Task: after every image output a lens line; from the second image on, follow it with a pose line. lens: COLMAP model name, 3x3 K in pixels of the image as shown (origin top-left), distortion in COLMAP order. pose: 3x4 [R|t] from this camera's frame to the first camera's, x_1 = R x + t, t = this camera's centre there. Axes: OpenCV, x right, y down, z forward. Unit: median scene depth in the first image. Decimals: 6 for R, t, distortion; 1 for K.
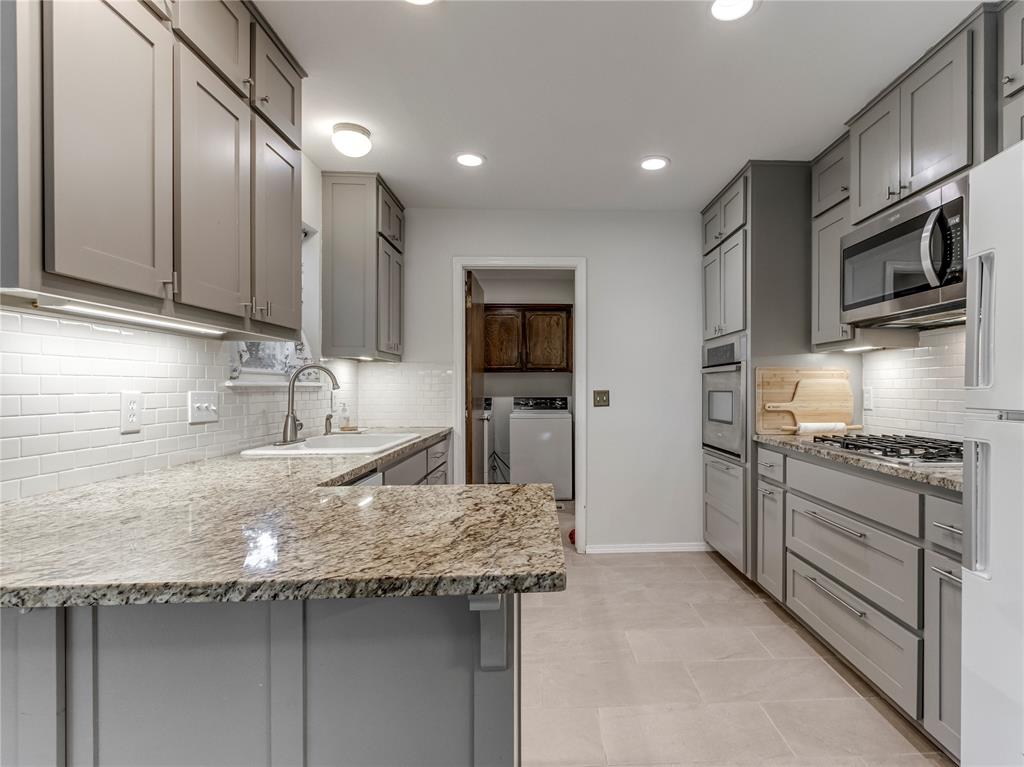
lens RADIAL K [[531.9, 0, 577.0], [0, 531.9, 390.4], [0, 0, 1]] dist [0.000418, -0.000399]
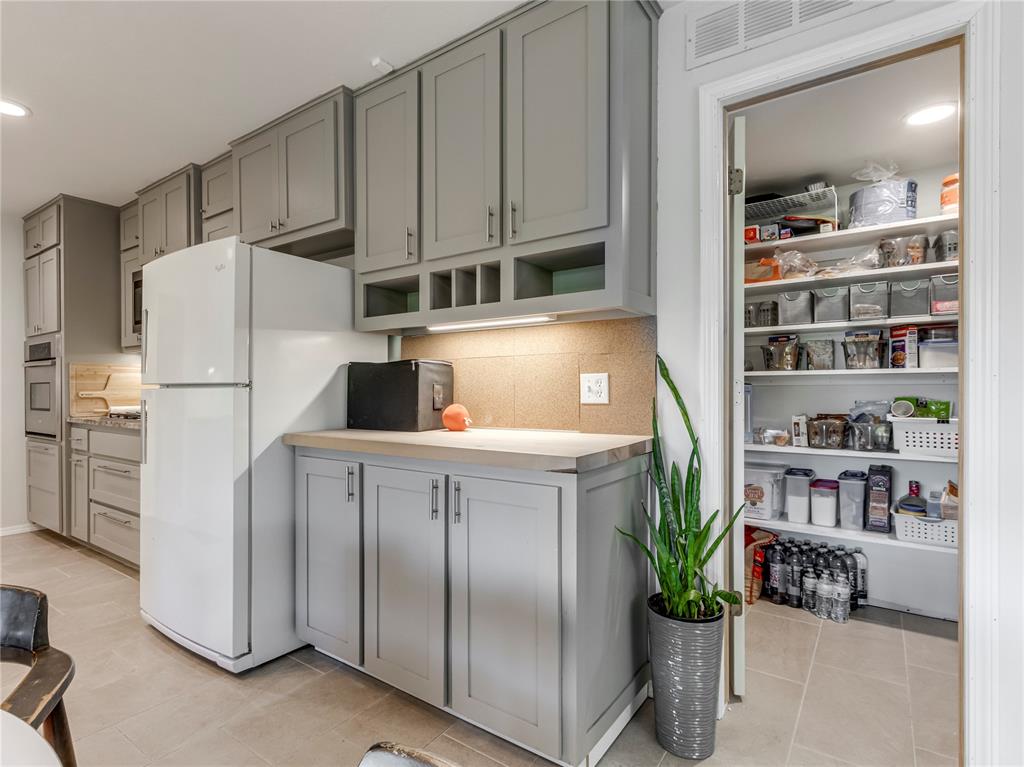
lens RADIAL K [[538.5, 0, 482.8], [0, 538.5, 390.4], [0, 0, 1]] dist [0.001929, 0.000053]
pose [[0.649919, -0.004452, 0.759990, 0.008595], [0.007034, 0.999975, -0.000158, 0.026899], [-0.759971, 0.005448, 0.649934, -0.524886]]
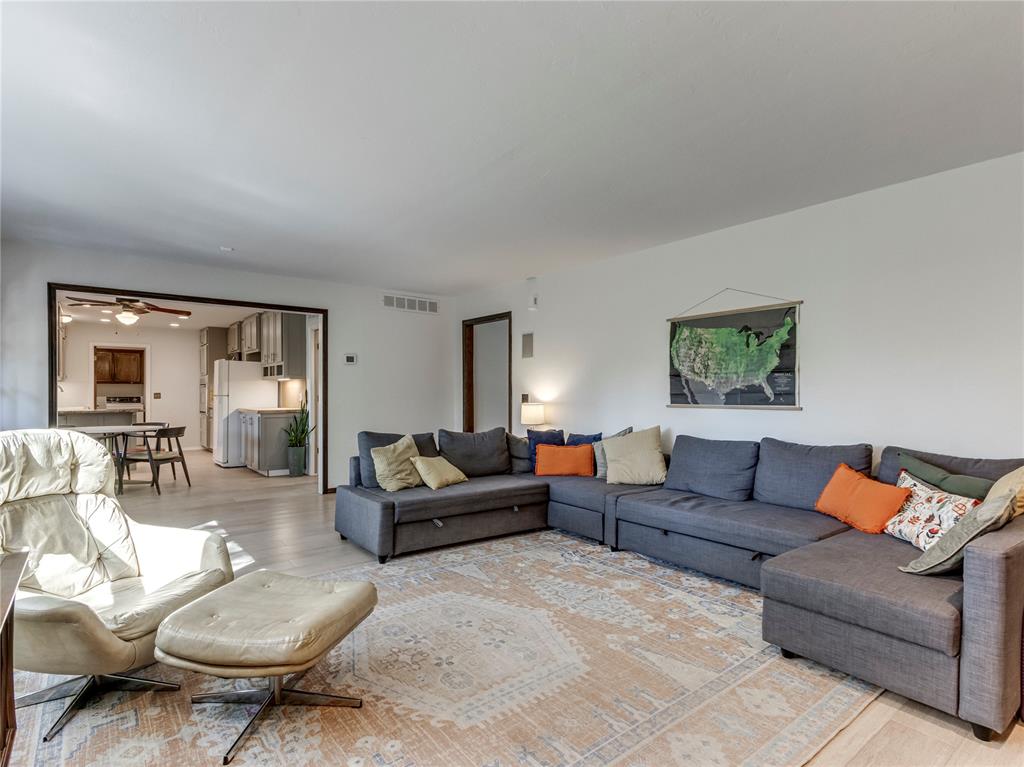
lens RADIAL K [[532.1, 0, 509.4], [0, 532.1, 389.2], [0, 0, 1]] dist [0.002923, -0.000415]
pose [[0.824706, 0.005789, 0.565532, -0.014110], [0.000872, 0.999933, -0.011508, 0.017649], [-0.565561, 0.009984, 0.824646, -2.905770]]
